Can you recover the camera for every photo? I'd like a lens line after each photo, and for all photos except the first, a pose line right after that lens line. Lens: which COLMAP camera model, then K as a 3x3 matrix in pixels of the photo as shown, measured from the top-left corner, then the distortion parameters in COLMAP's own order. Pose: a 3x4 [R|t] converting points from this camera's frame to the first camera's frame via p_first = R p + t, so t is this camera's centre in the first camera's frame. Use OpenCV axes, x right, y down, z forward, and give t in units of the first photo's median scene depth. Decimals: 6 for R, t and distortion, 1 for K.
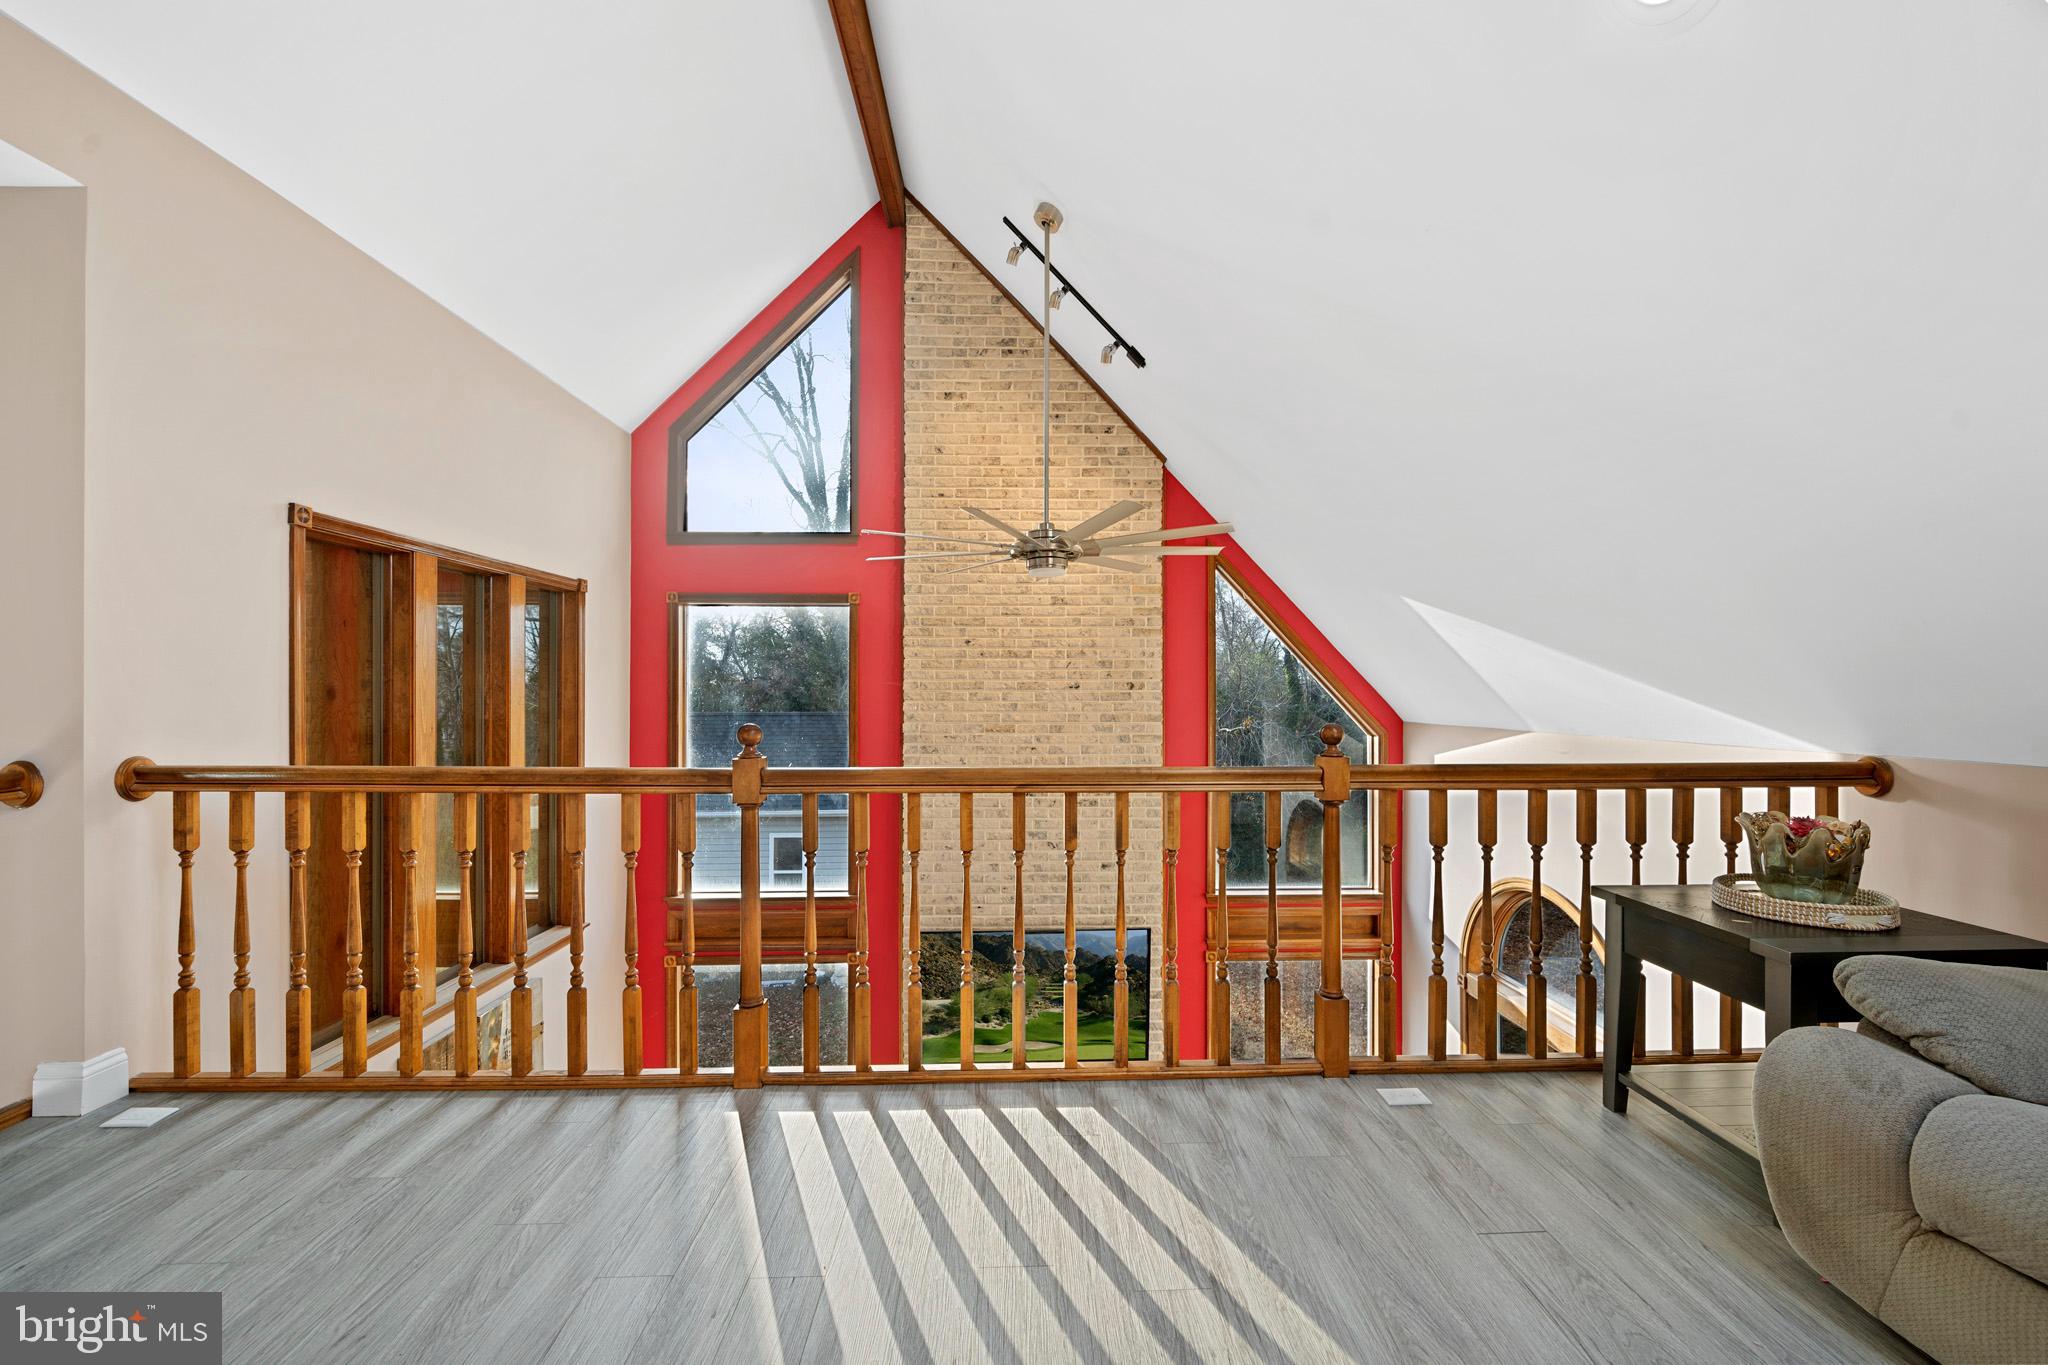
lens RADIAL K [[800.4, 0, 1031.9], [0, 800.4, 691.7], [0, 0, 1]] dist [-0.005168, 0.000193]
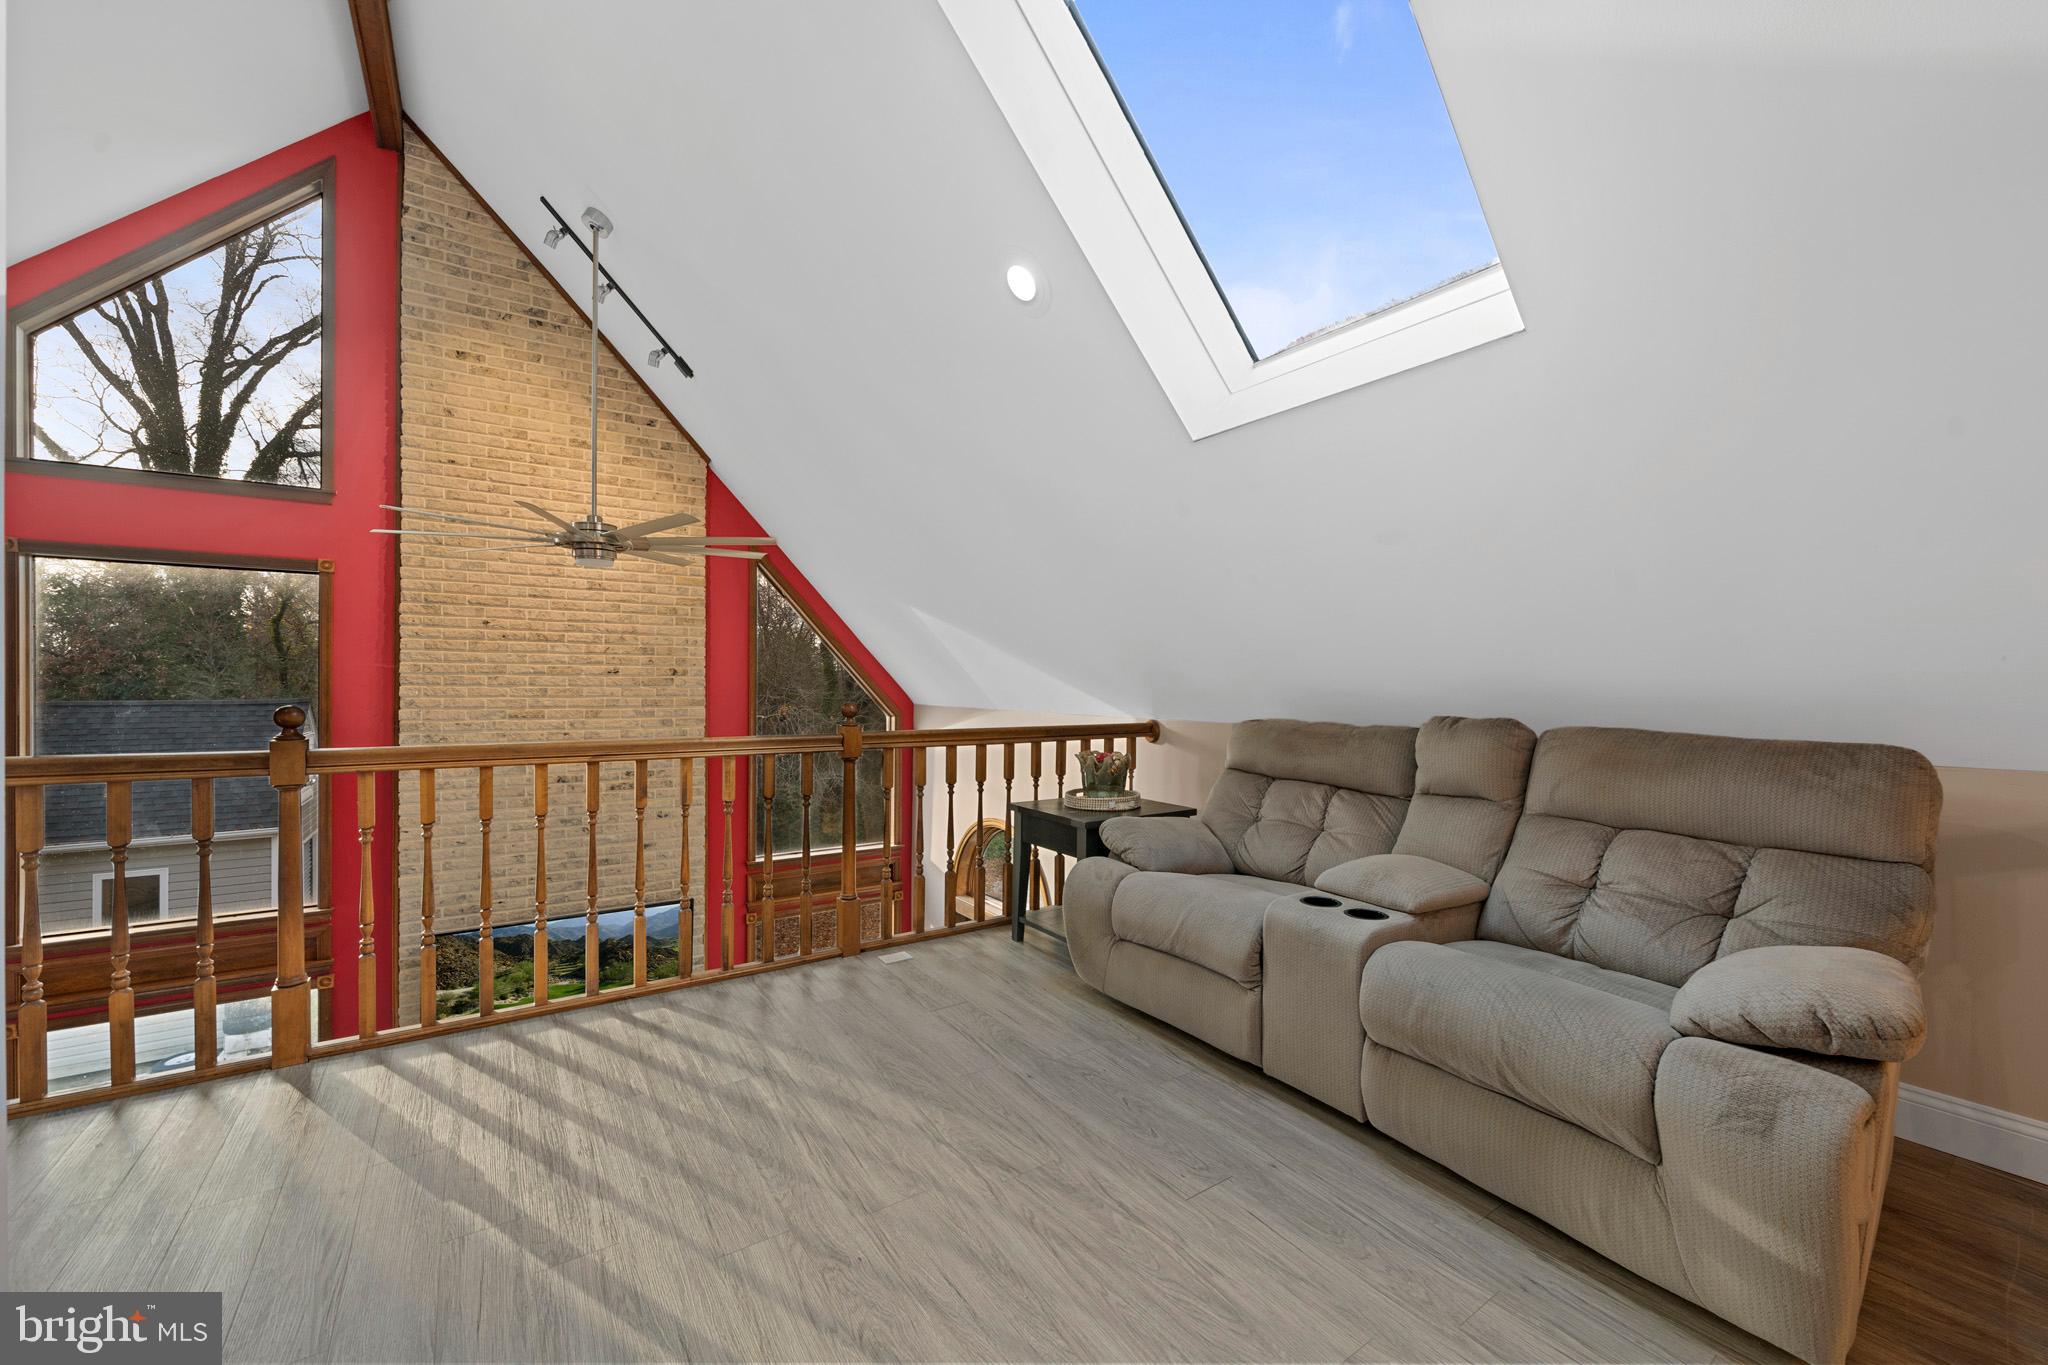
lens RADIAL K [[800.4, 0, 1031.9], [0, 800.4, 691.7], [0, 0, 1]] dist [-0.005168, 0.000193]
pose [[0.844960, 0.000723, 0.534829, -0.048802], [-0.009238, 0.999870, 0.013243, 0.000221], [-0.534750, -0.016131, 0.844856, -0.166510]]
